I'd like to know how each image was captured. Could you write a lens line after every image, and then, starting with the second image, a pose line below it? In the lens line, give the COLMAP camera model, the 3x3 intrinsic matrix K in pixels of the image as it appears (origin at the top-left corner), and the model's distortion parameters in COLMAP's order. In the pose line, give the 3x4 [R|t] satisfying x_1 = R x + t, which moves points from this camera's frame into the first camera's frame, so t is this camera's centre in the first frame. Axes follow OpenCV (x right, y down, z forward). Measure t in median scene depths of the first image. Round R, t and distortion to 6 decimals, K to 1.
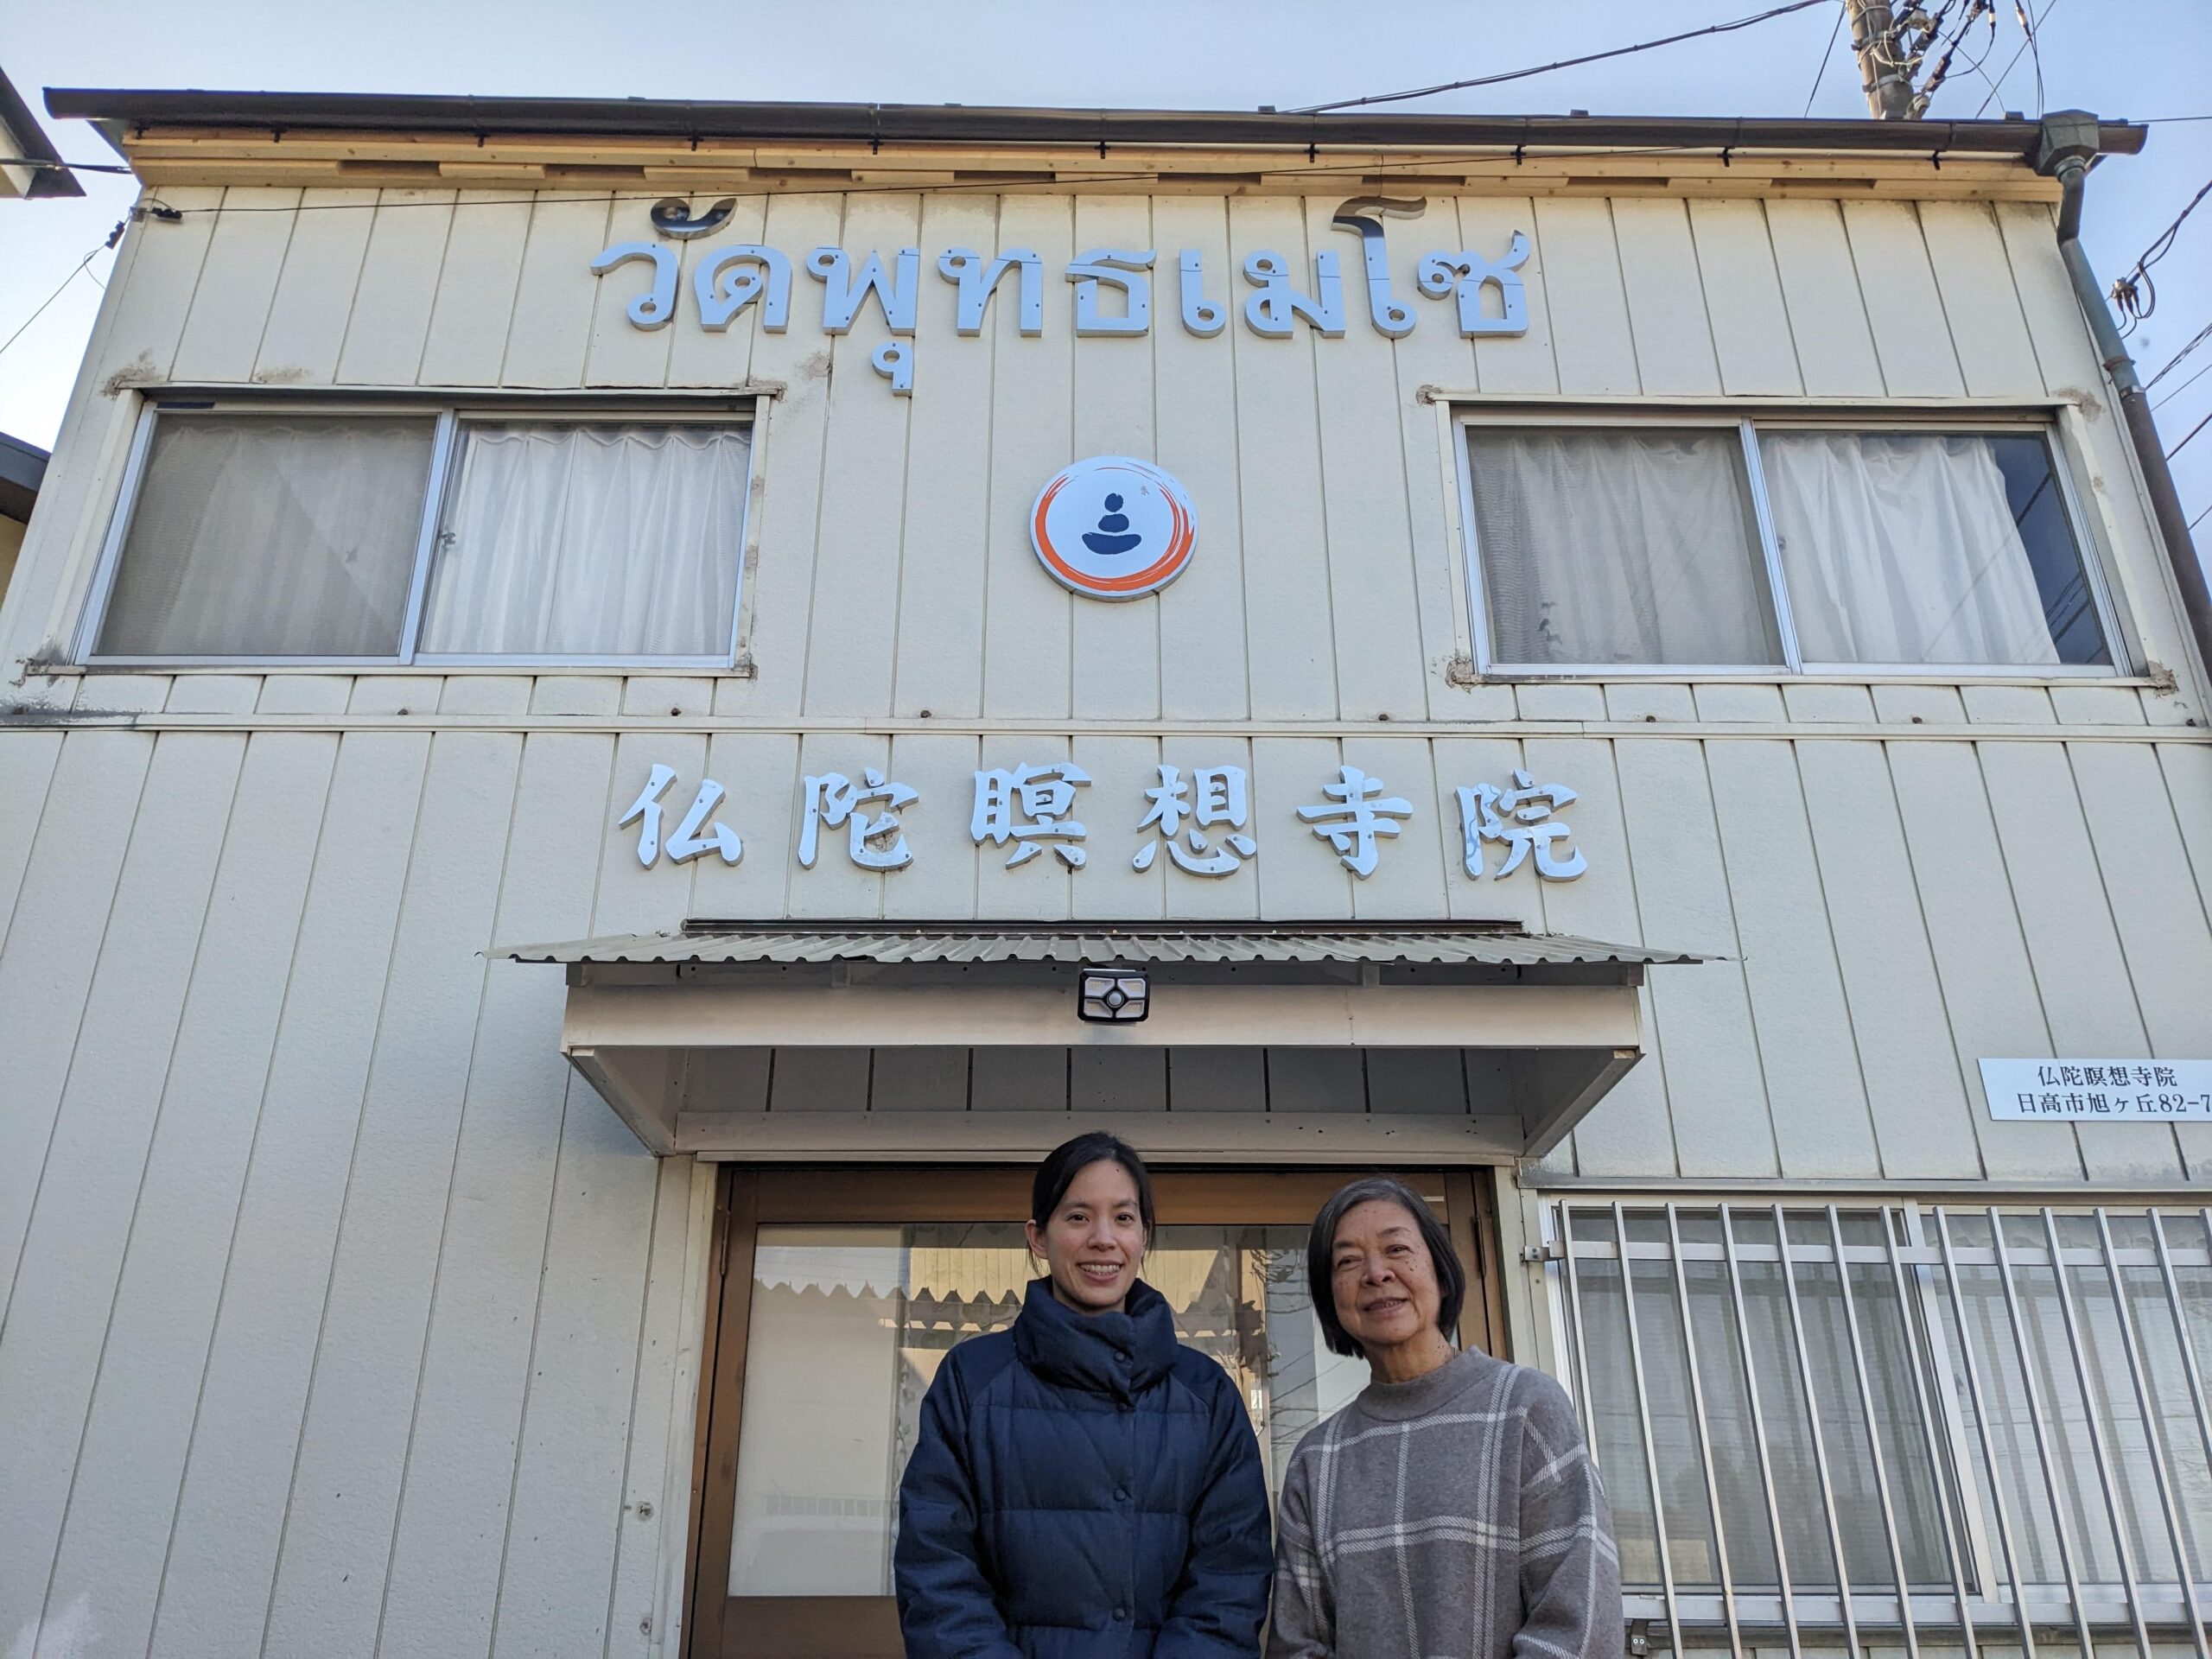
lens RADIAL K [[1732.0, 0, 1090.9], [0, 1732.0, 826.2], [0, 0, 1]] dist [0.055790, -0.083528]
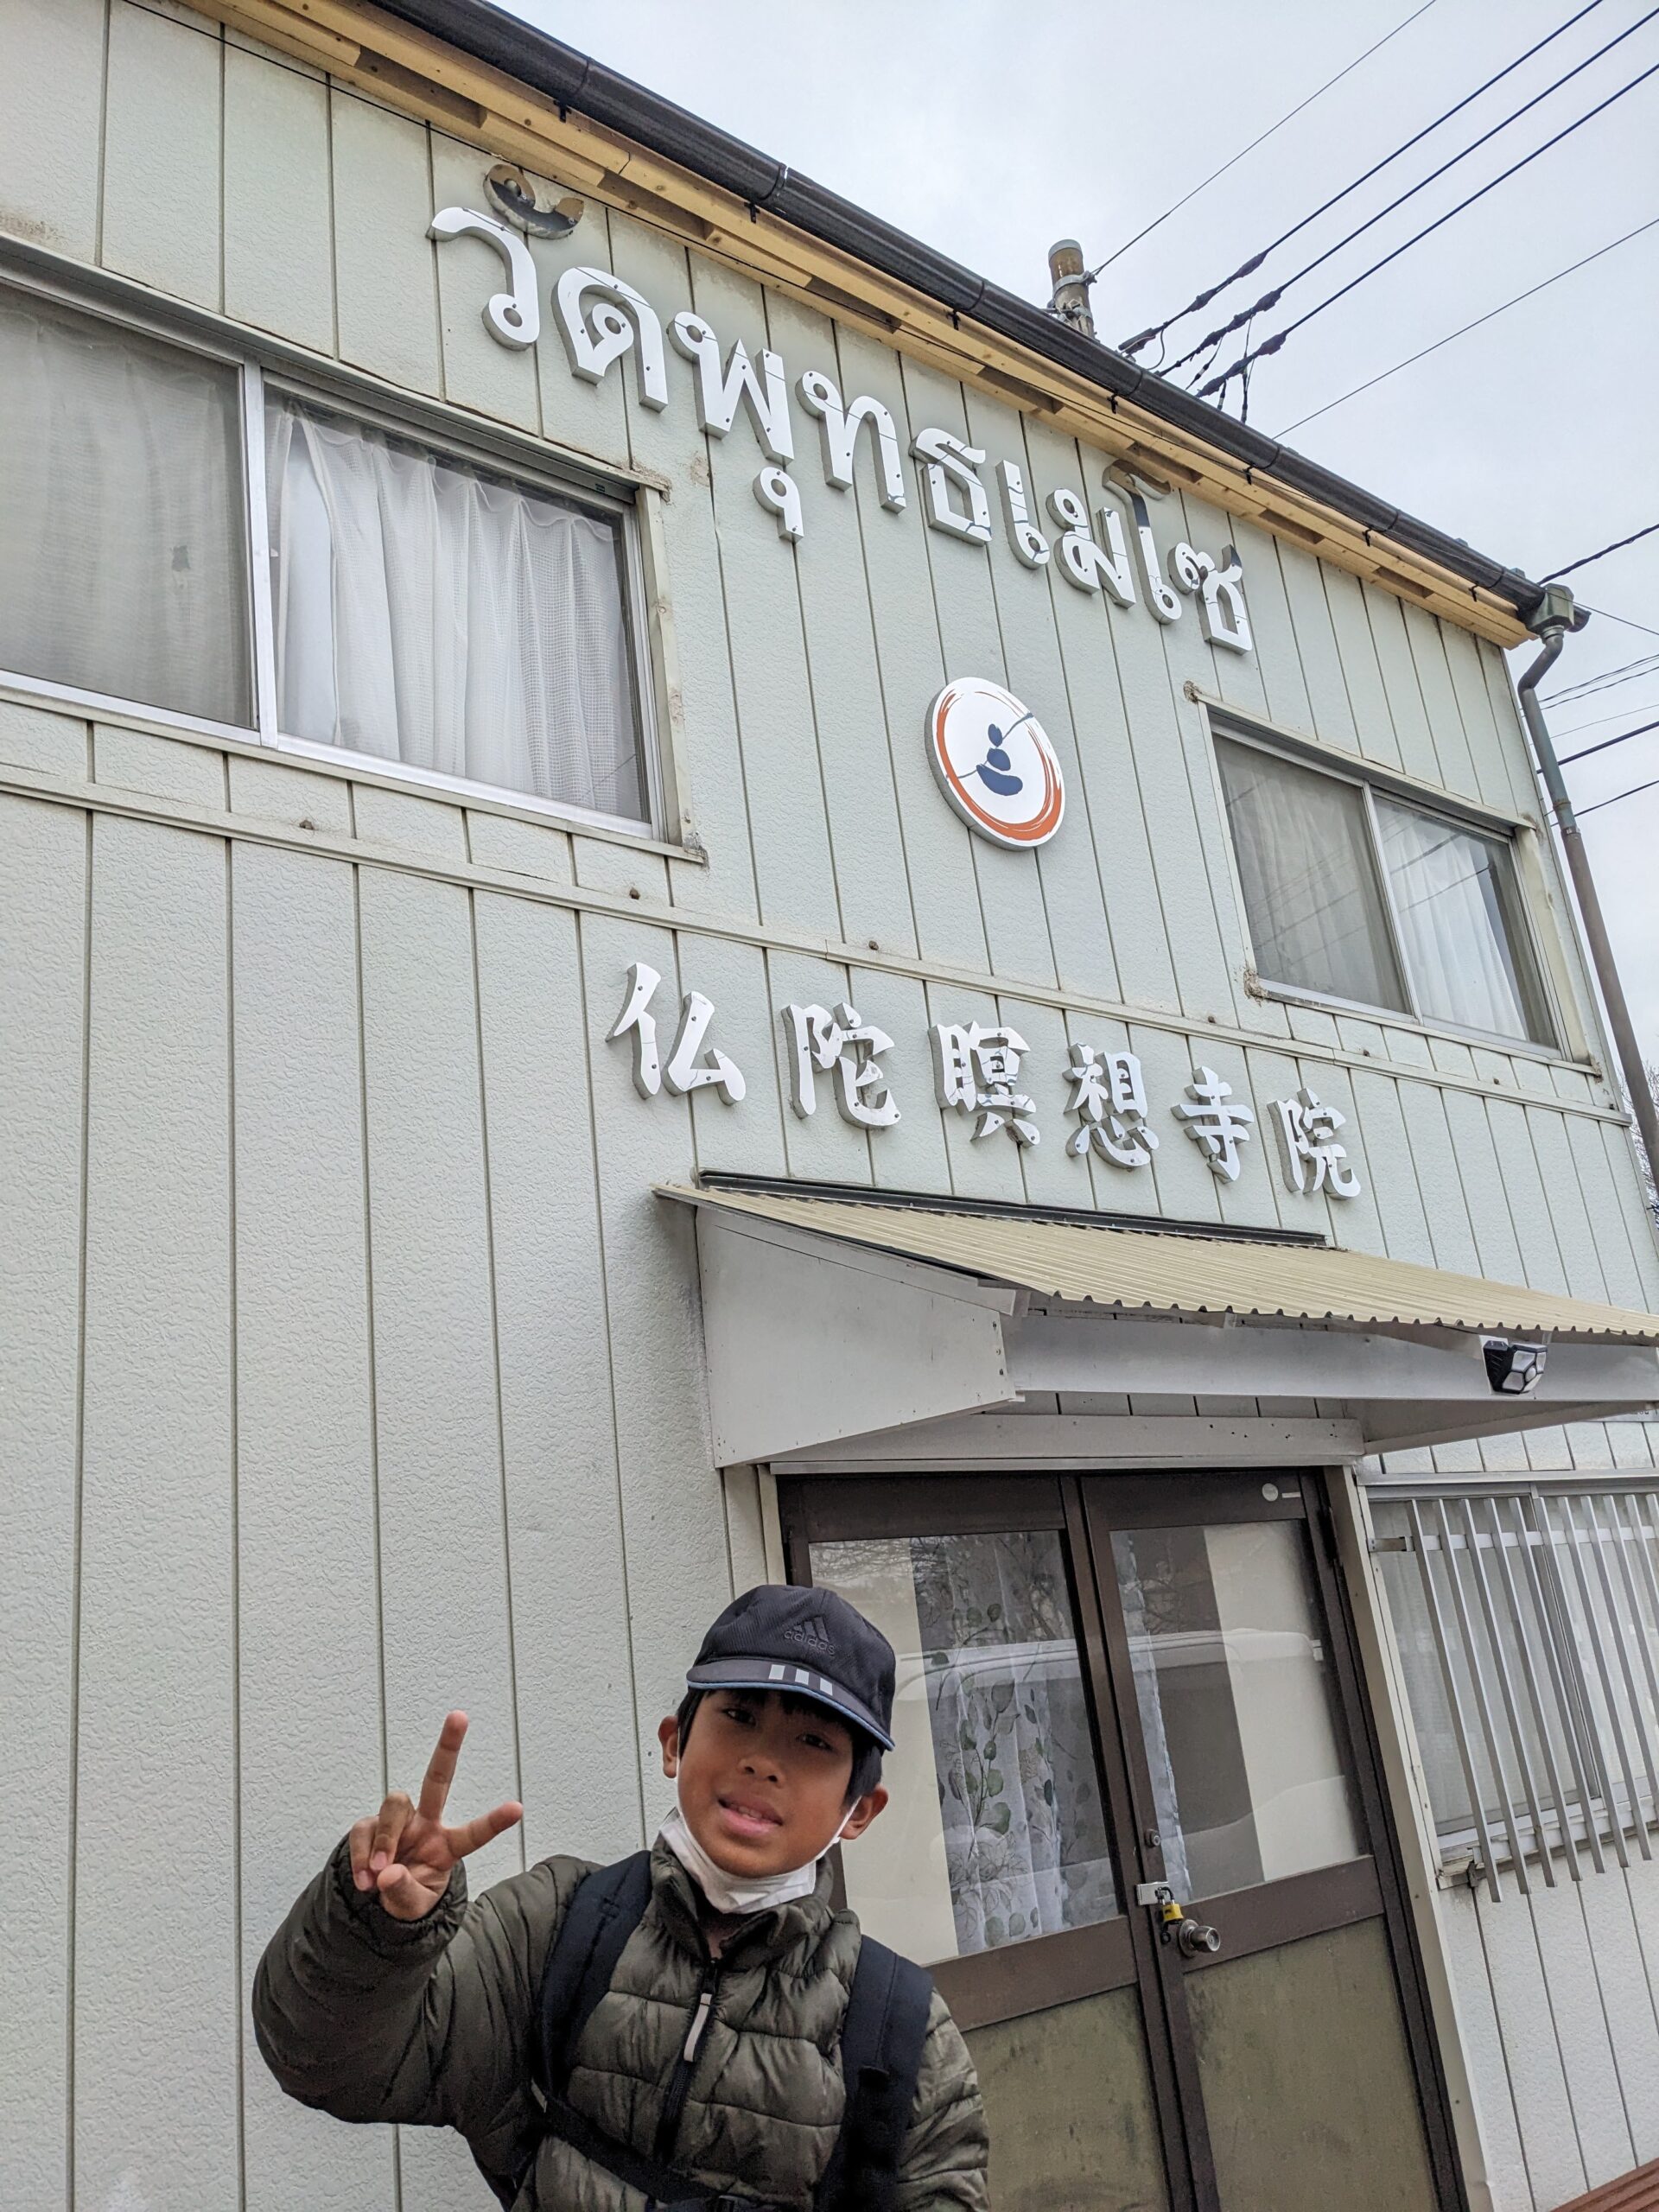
lens RADIAL K [[1732.0, 0, 774.6], [0, 1732.0, 1115.4], [0, 0, 1]] dist [0.055790, -0.083528]
pose [[0.801387, 0.103081, 0.589196, -0.647838], [-0.166877, 0.984457, 0.054744, -0.020343], [-0.574395, -0.142195, 0.806133, 0.312927]]
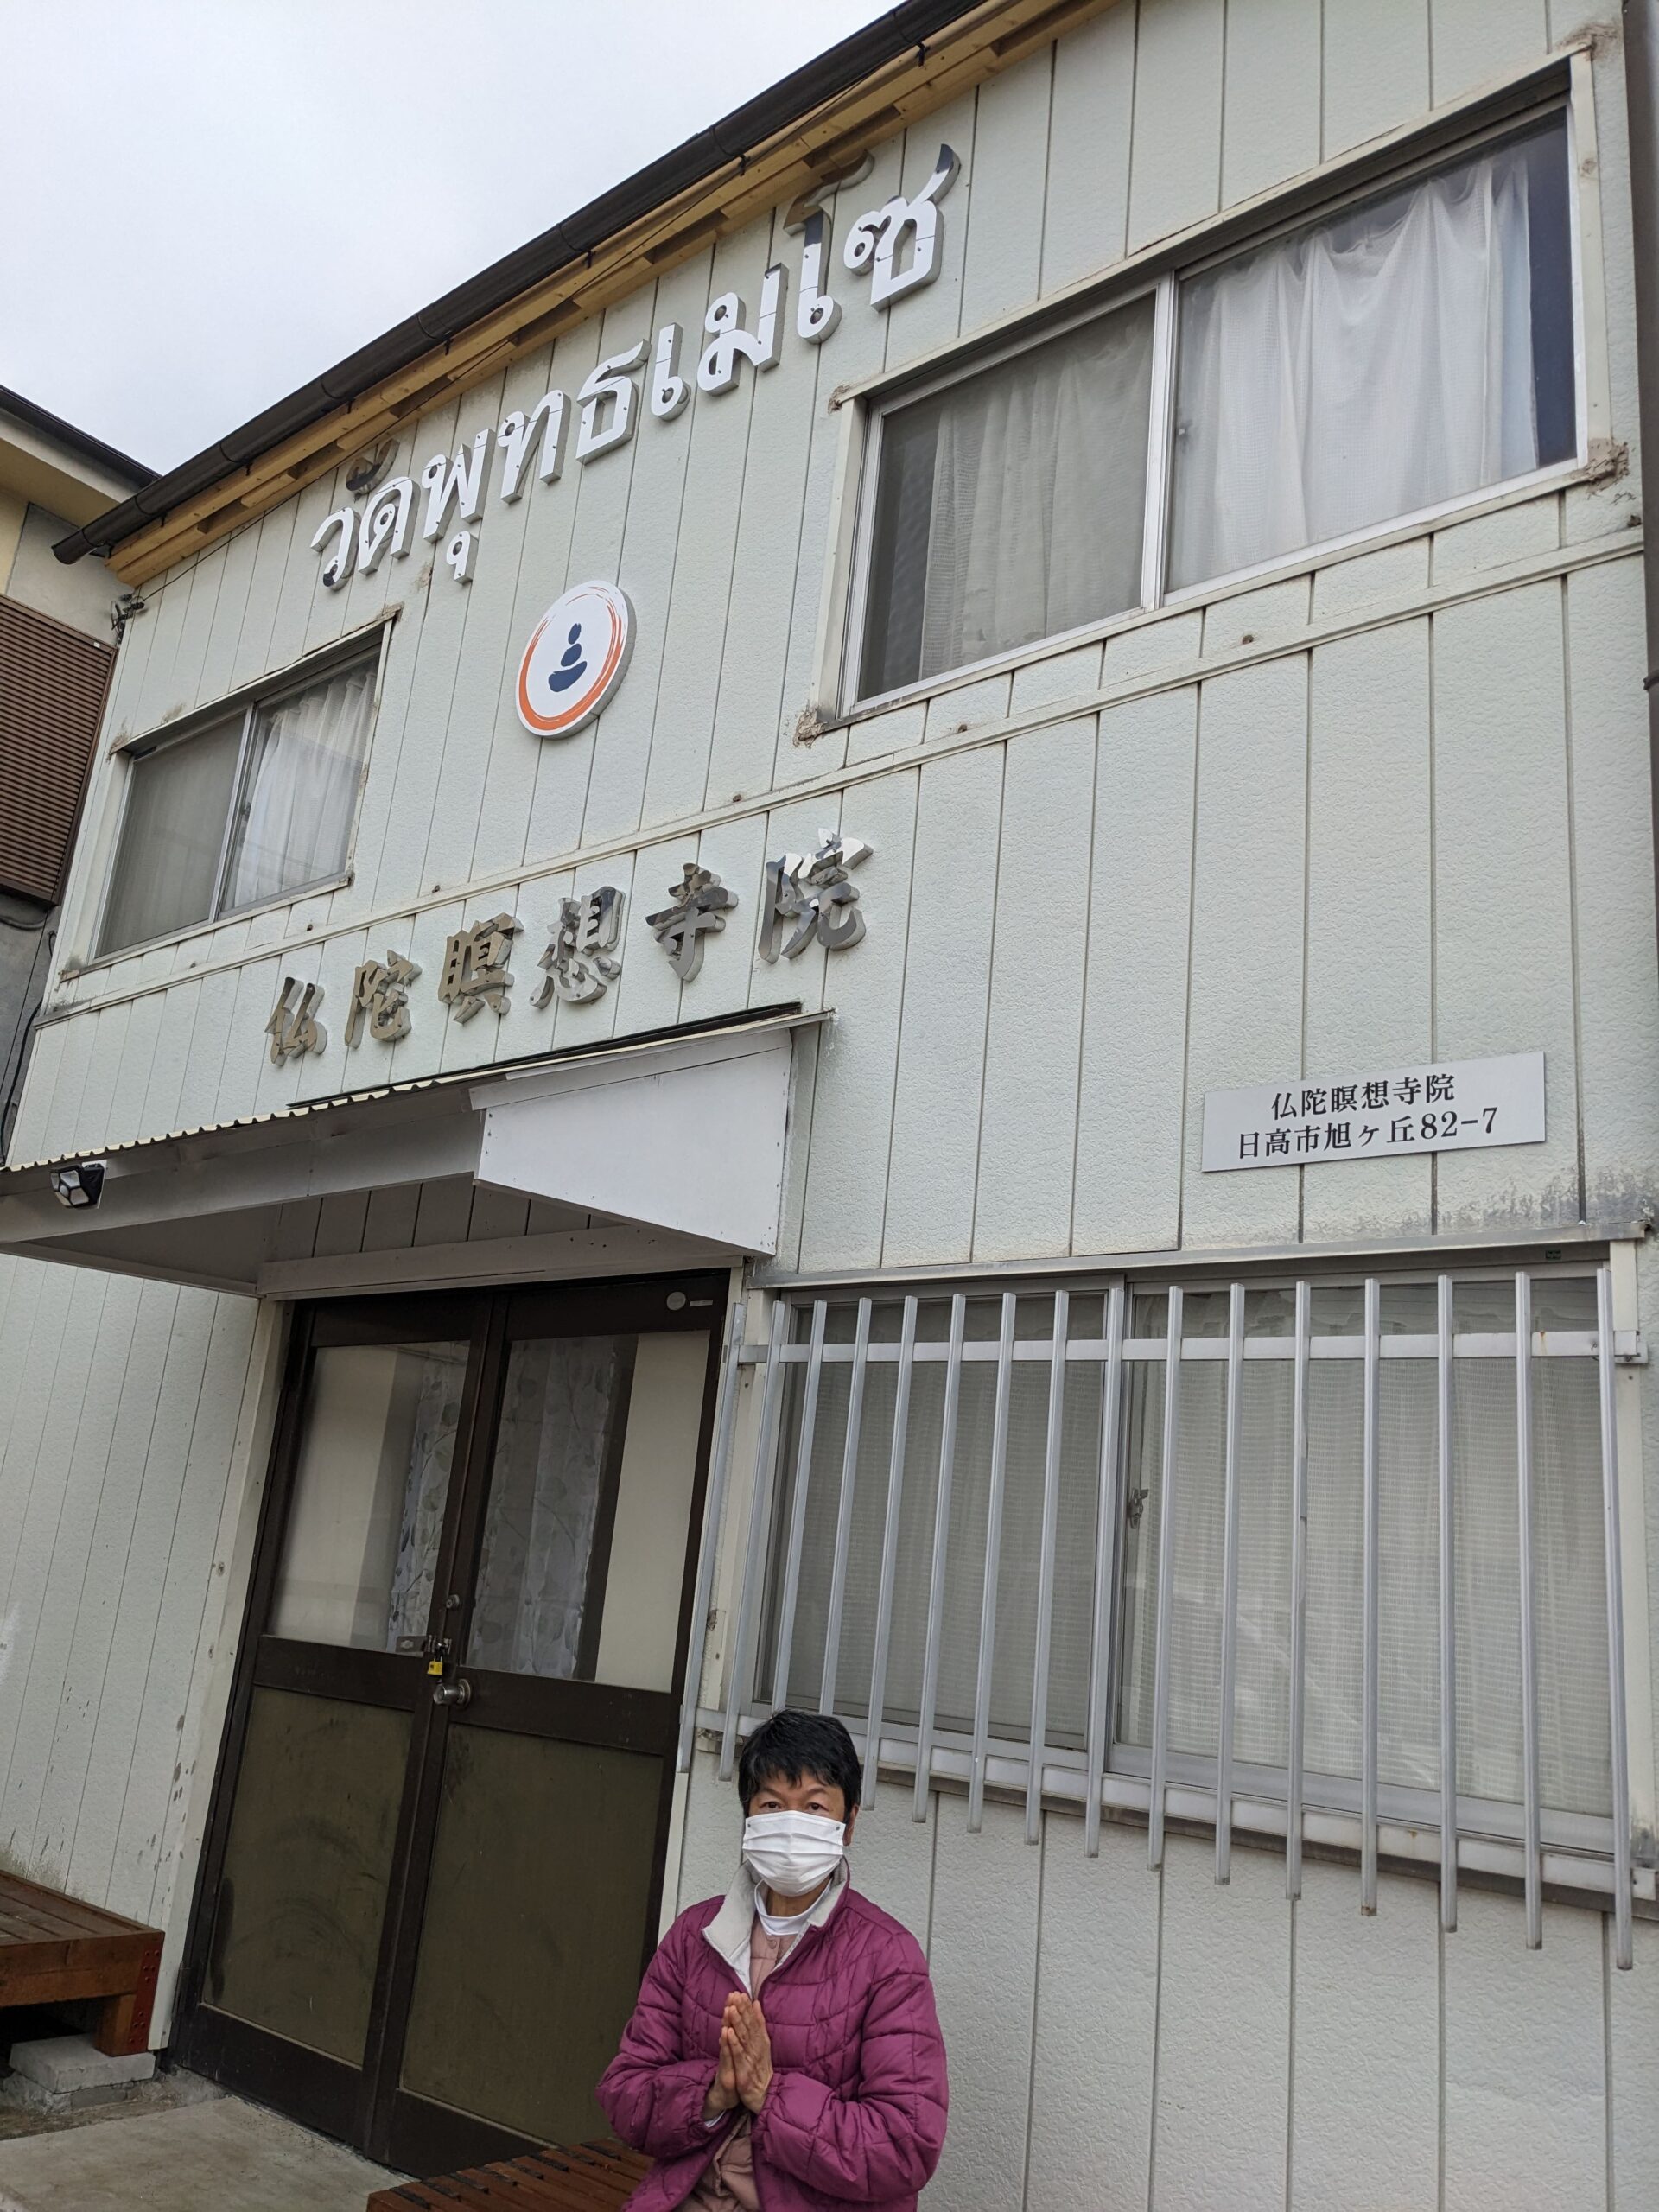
lens RADIAL K [[1732.0, 0, 854.2], [0, 1732.0, 1089.7], [0, 0, 1]] dist [0.055790, -0.083528]
pose [[0.758043, -0.120047, -0.641061, 0.813807], [0.208593, 0.975912, 0.063905, 0.045791], [0.617948, -0.182164, 0.764825, 0.290459]]
